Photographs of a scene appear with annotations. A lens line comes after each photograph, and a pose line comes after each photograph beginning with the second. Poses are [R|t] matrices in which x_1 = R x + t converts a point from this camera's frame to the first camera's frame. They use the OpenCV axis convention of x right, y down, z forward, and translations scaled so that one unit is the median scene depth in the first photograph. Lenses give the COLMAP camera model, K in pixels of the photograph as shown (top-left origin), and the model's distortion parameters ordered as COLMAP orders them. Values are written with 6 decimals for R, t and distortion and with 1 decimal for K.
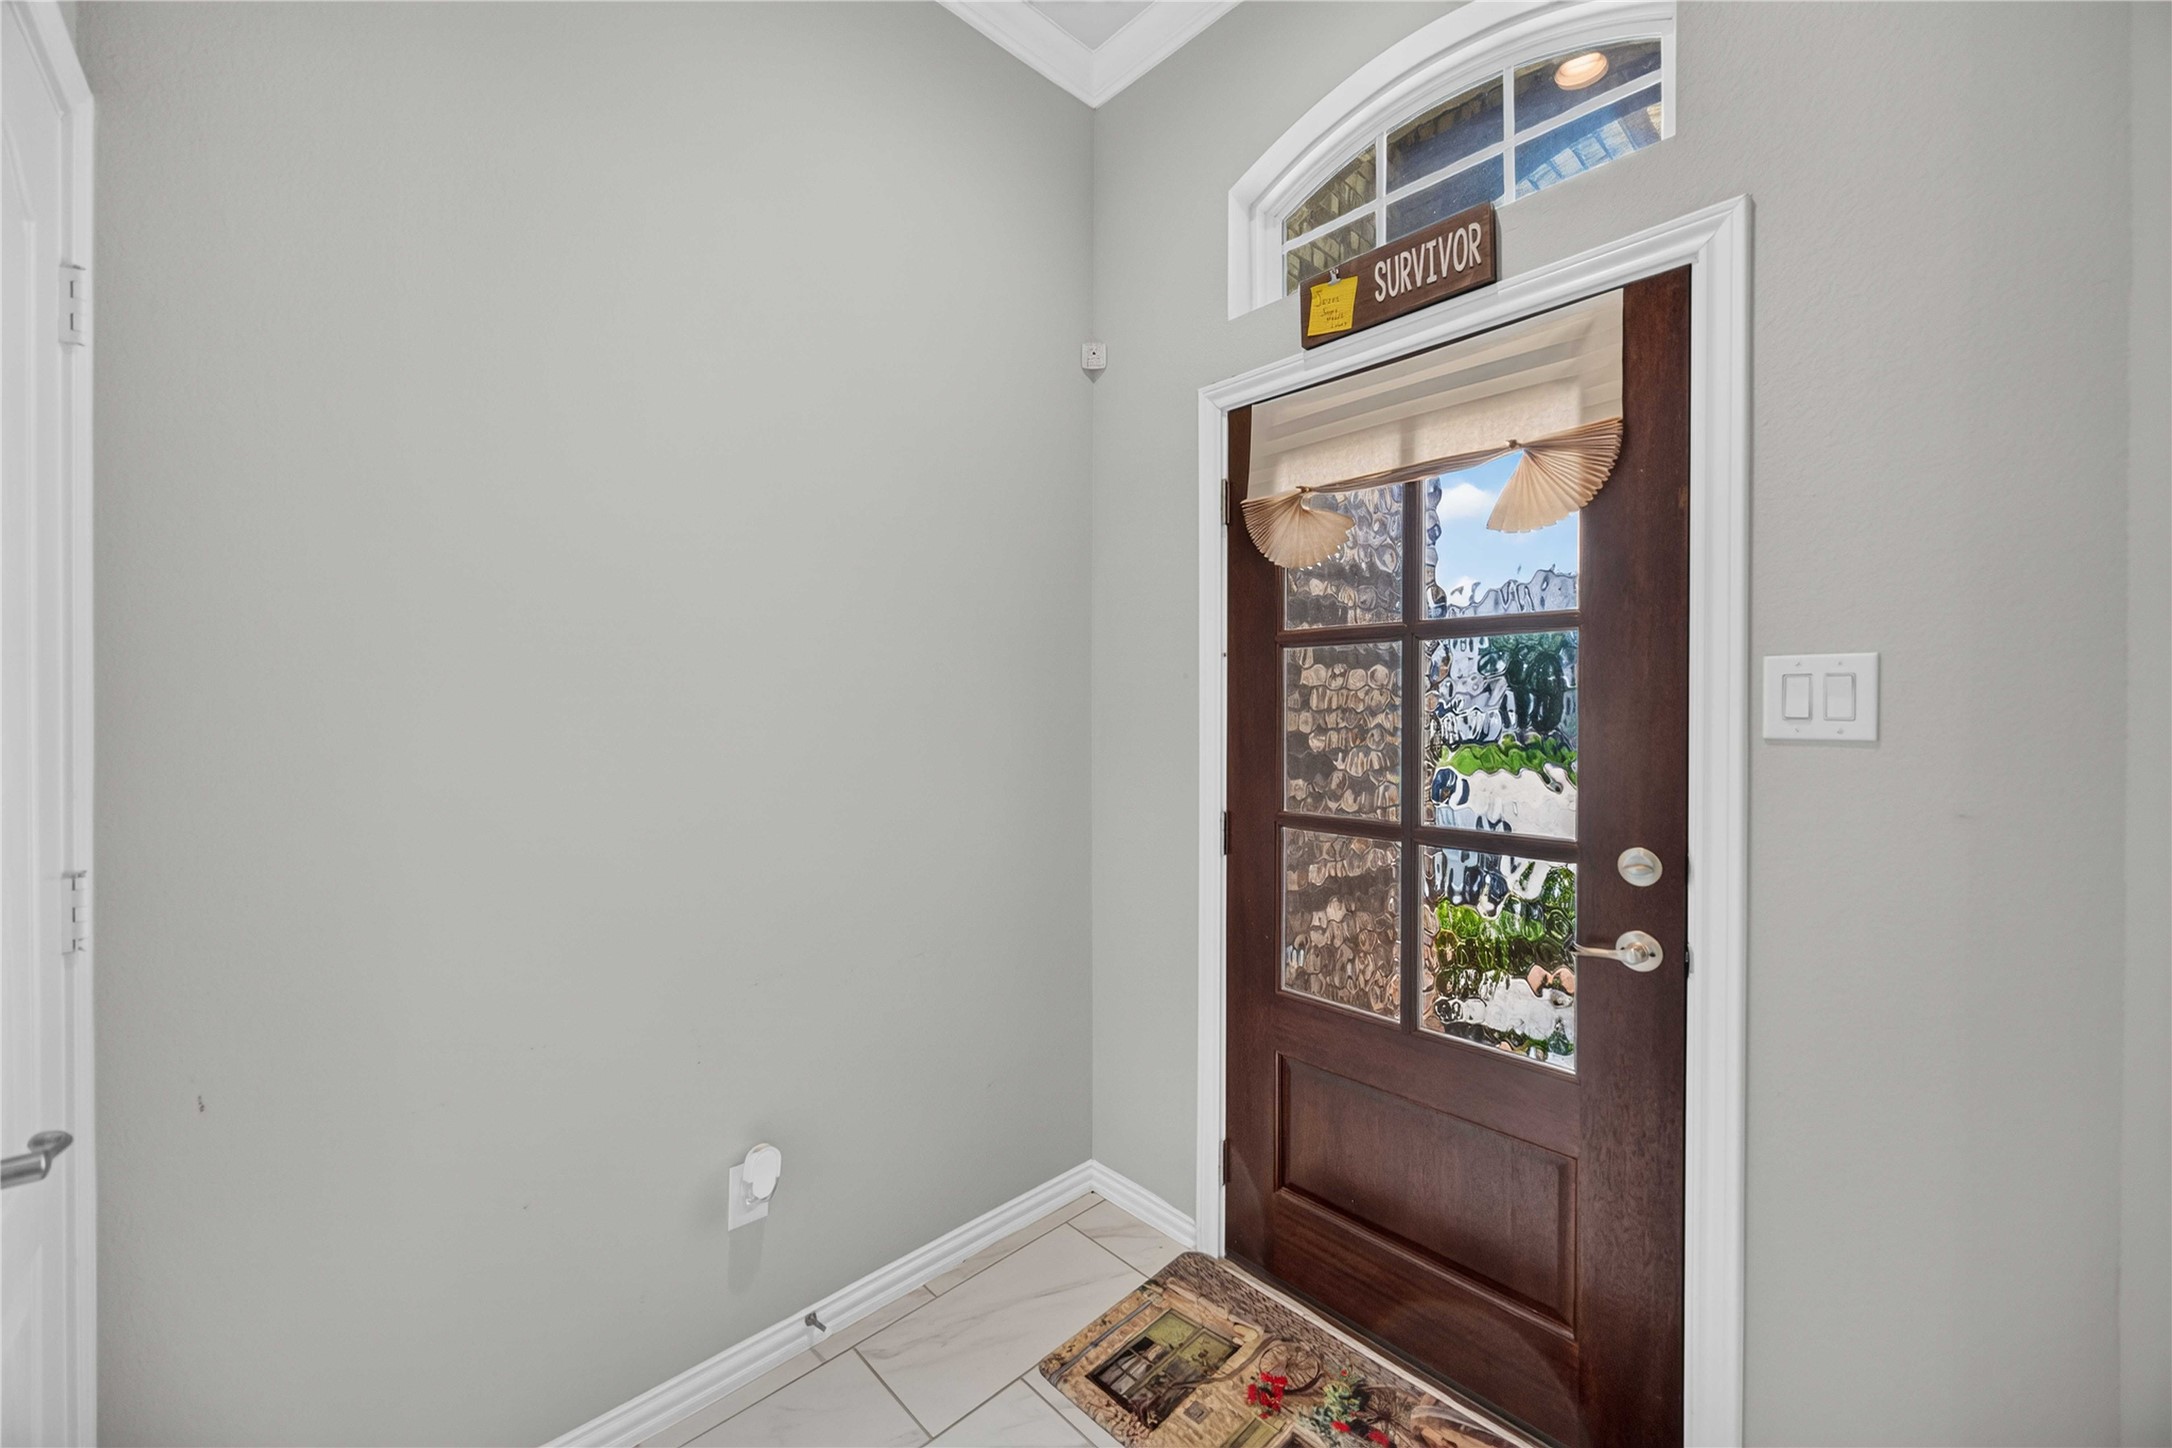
lens RADIAL K [[825.2, 0, 1082.0], [0, 825.2, 712.4], [0, 0, 1]] dist [-0.003044, -0.000182]
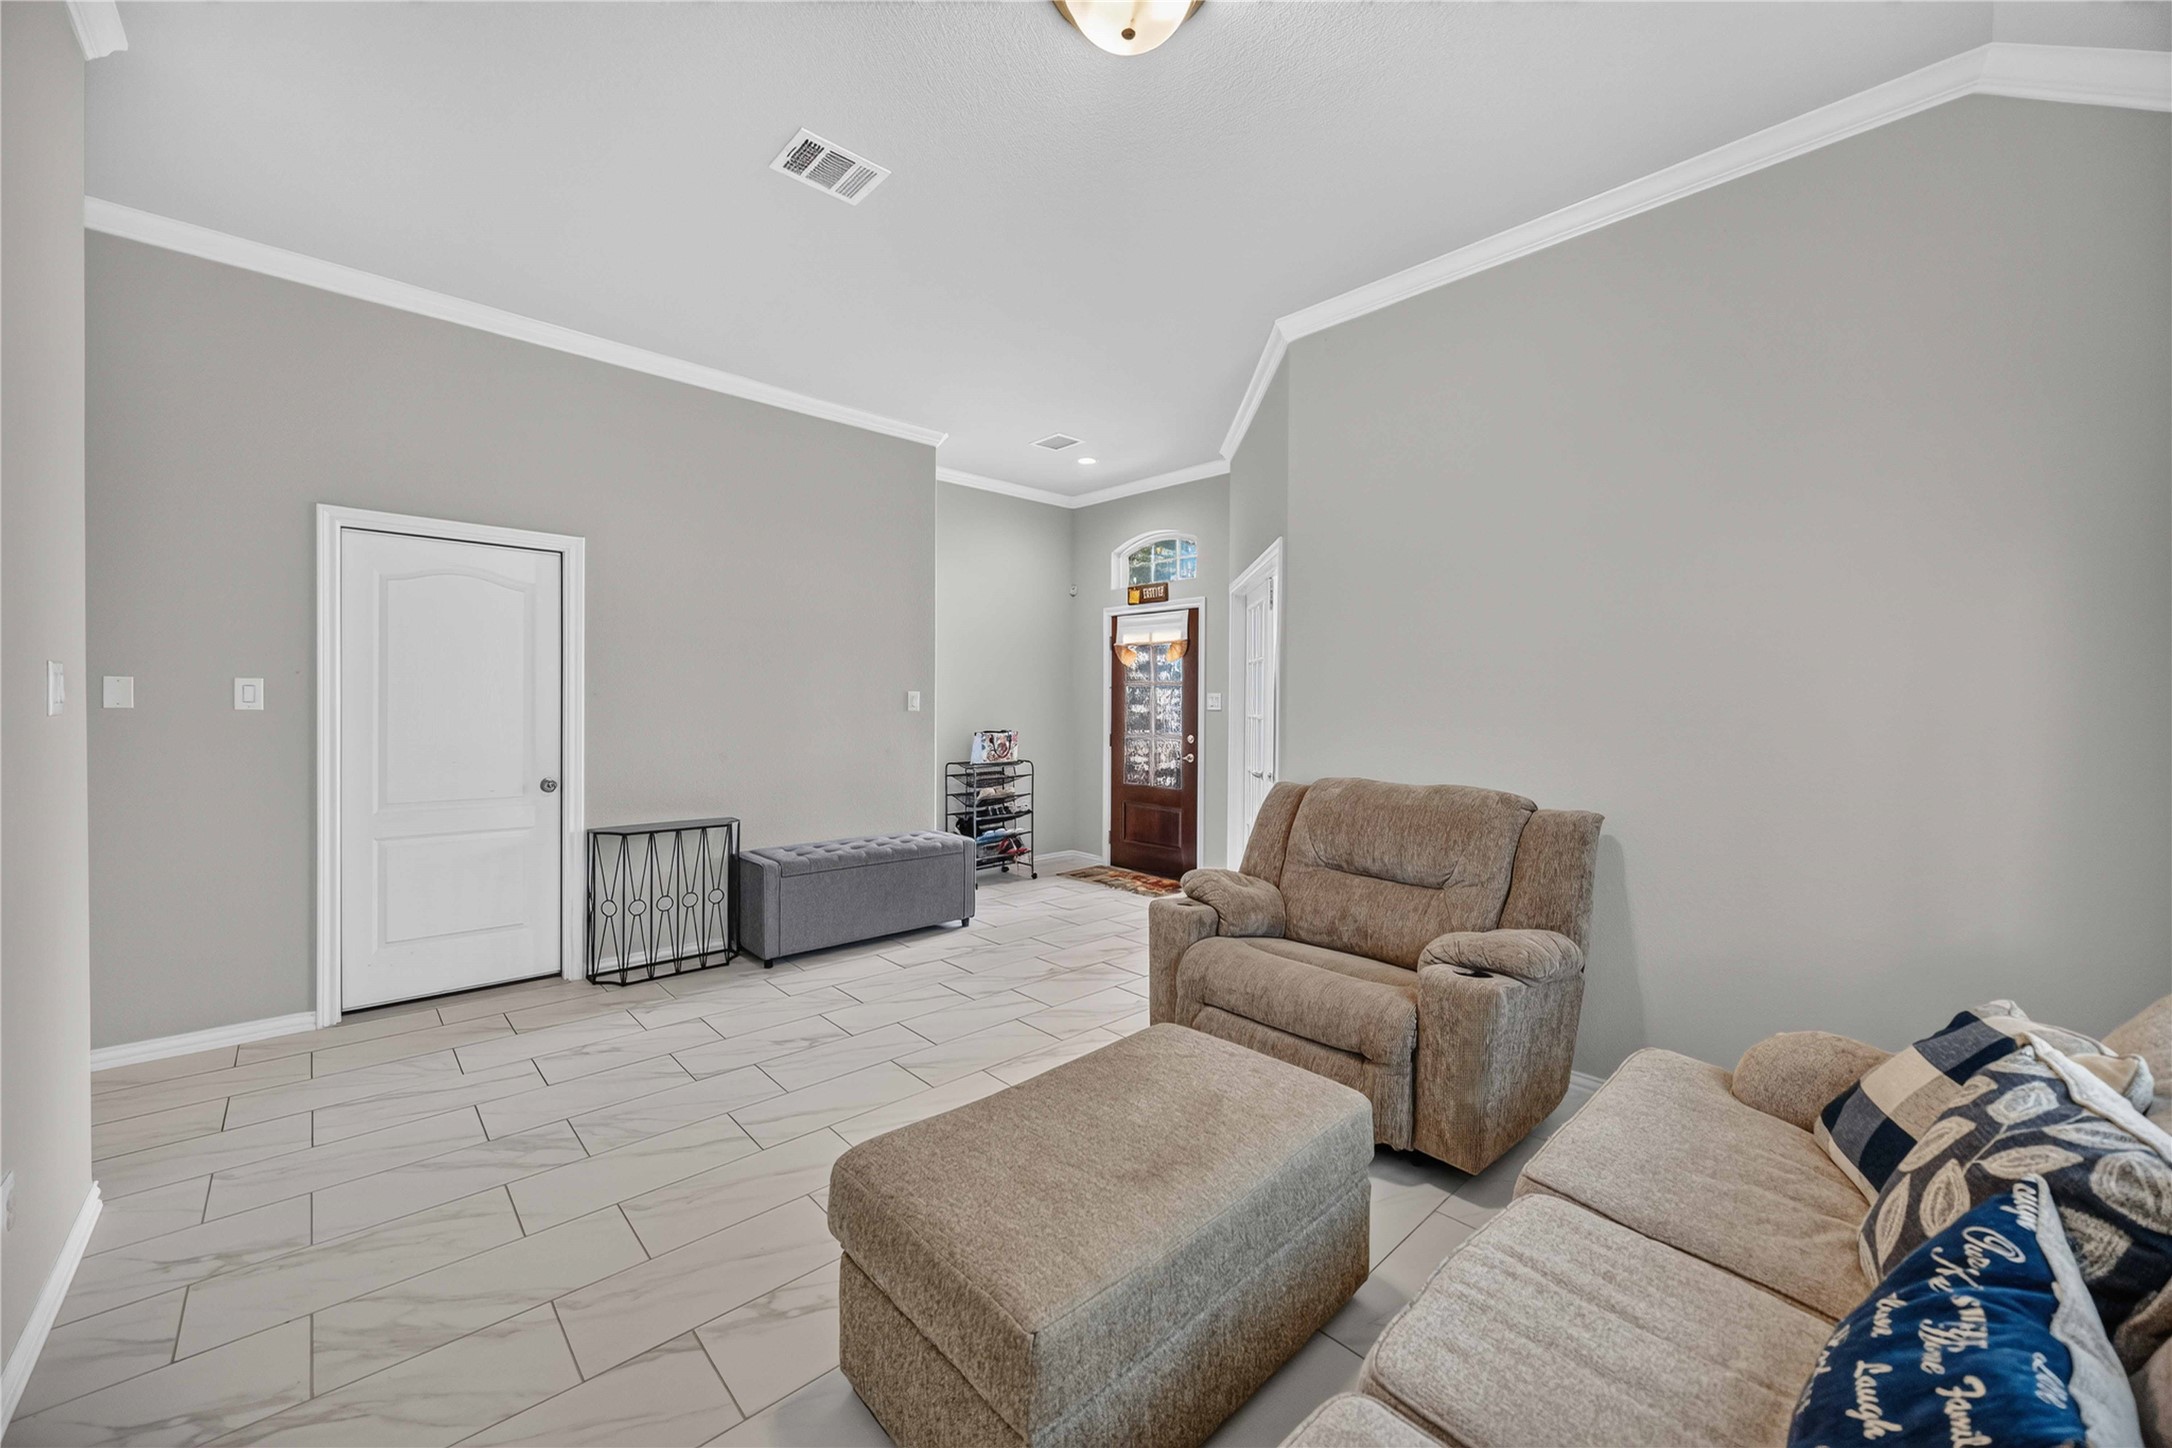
lens RADIAL K [[825.2, 0, 1075.6], [0, 825.2, 721.3], [0, 0, 1]] dist [-0.003044, -0.000182]
pose [[0.999961, 0.002548, -0.008409, 0.063940], [-0.002389, 0.999818, 0.018925, 0.005065], [0.008455, -0.018905, 0.999786, -2.578753]]
